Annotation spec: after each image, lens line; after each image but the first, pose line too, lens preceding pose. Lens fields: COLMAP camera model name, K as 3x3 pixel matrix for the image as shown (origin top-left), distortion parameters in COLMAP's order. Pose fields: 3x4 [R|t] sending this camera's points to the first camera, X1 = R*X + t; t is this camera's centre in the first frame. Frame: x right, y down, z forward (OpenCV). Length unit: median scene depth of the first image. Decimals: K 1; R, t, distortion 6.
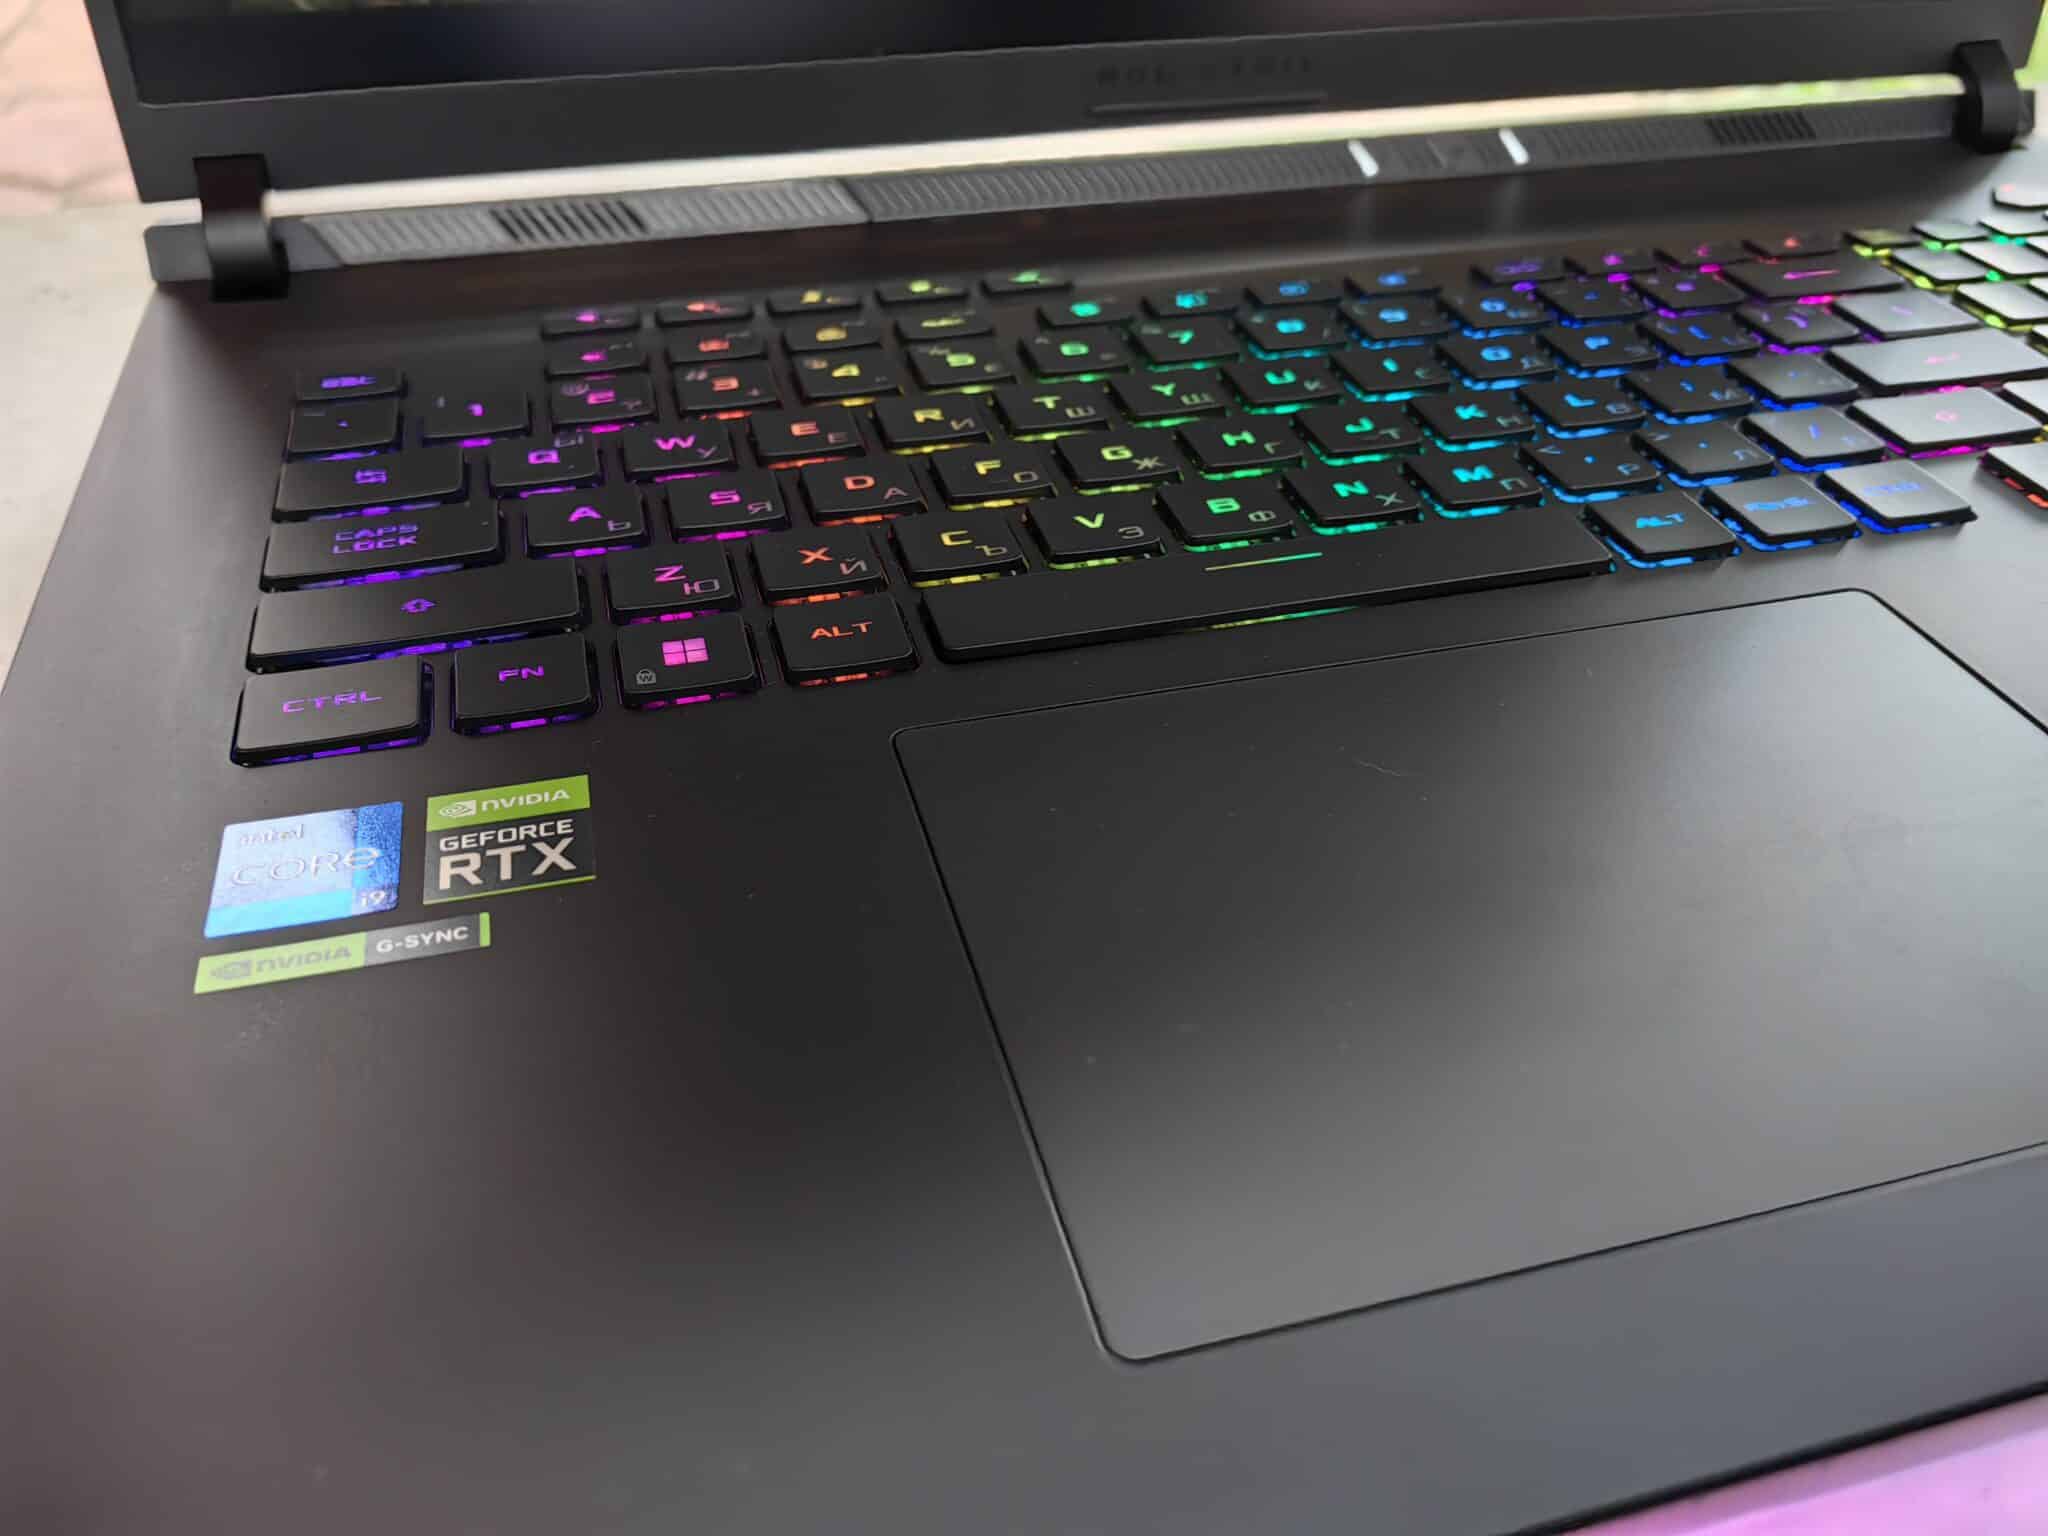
lens RADIAL K [[1593.0, 0, 1027.0], [0, 1593.0, 861.1], [0, 0, 1]] dist [-0.010787, -0.006564]
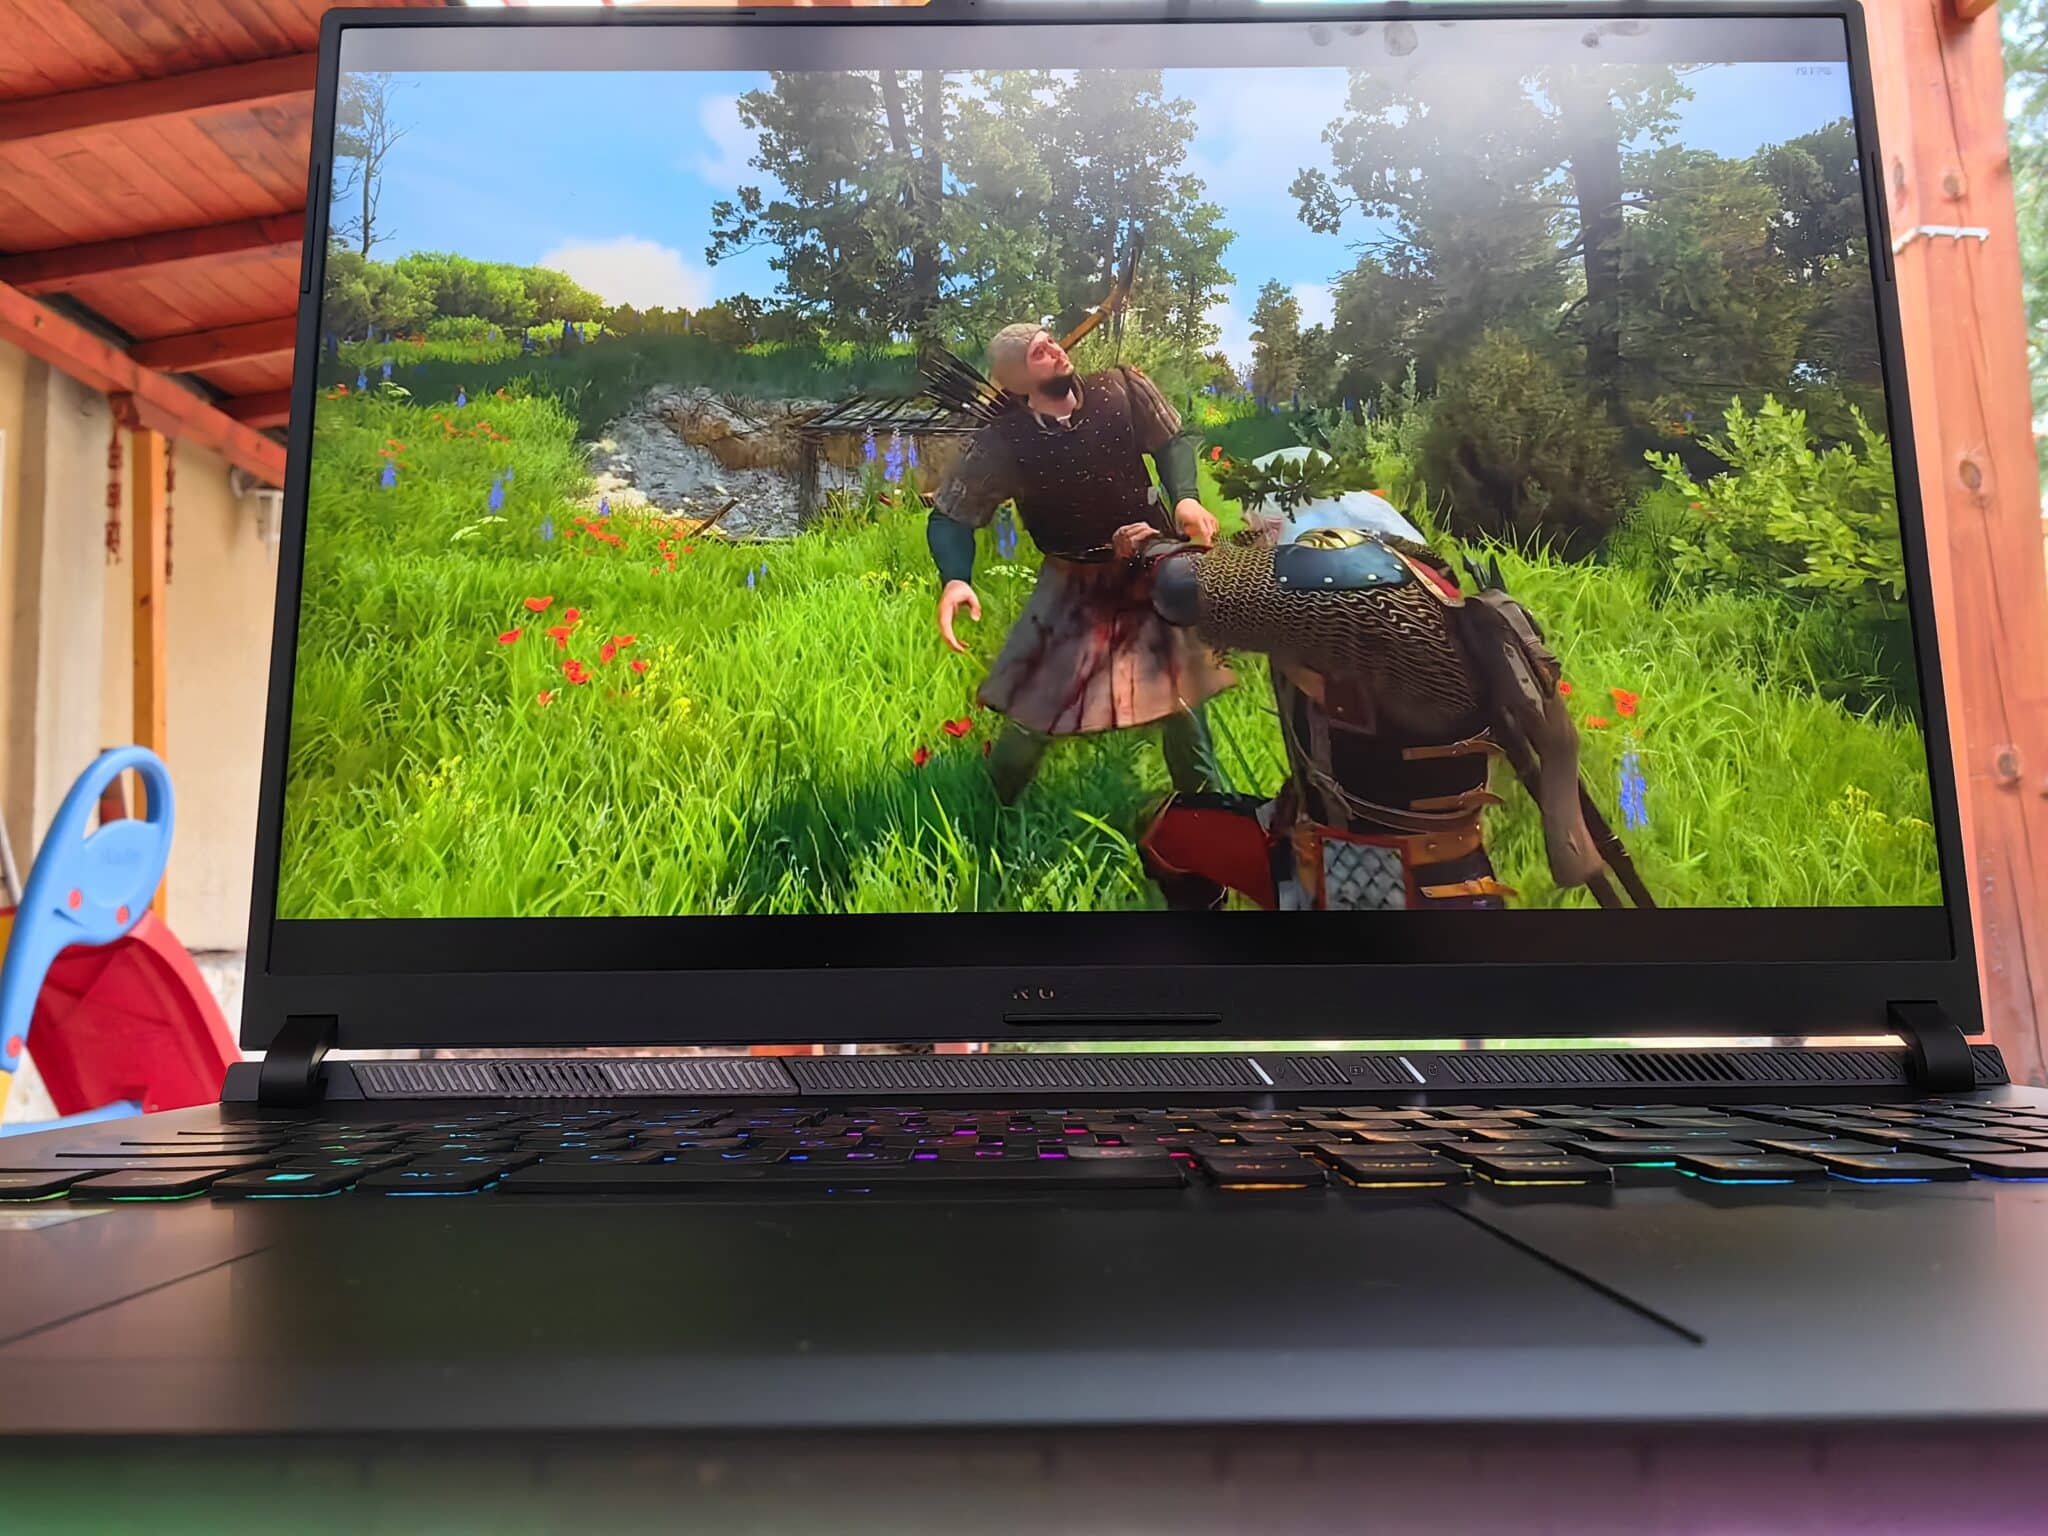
lens RADIAL K [[1647.3, 0, 1025.9], [0, 1647.3, 767.1], [0, 0, 1]] dist [0.002911, -0.009407]
pose [[0.966002, -0.048667, -0.253911, 0.498999], [-0.154288, 0.679535, -0.717236, 0.355396], [0.207447, 0.732027, 0.648924, 0.115036]]
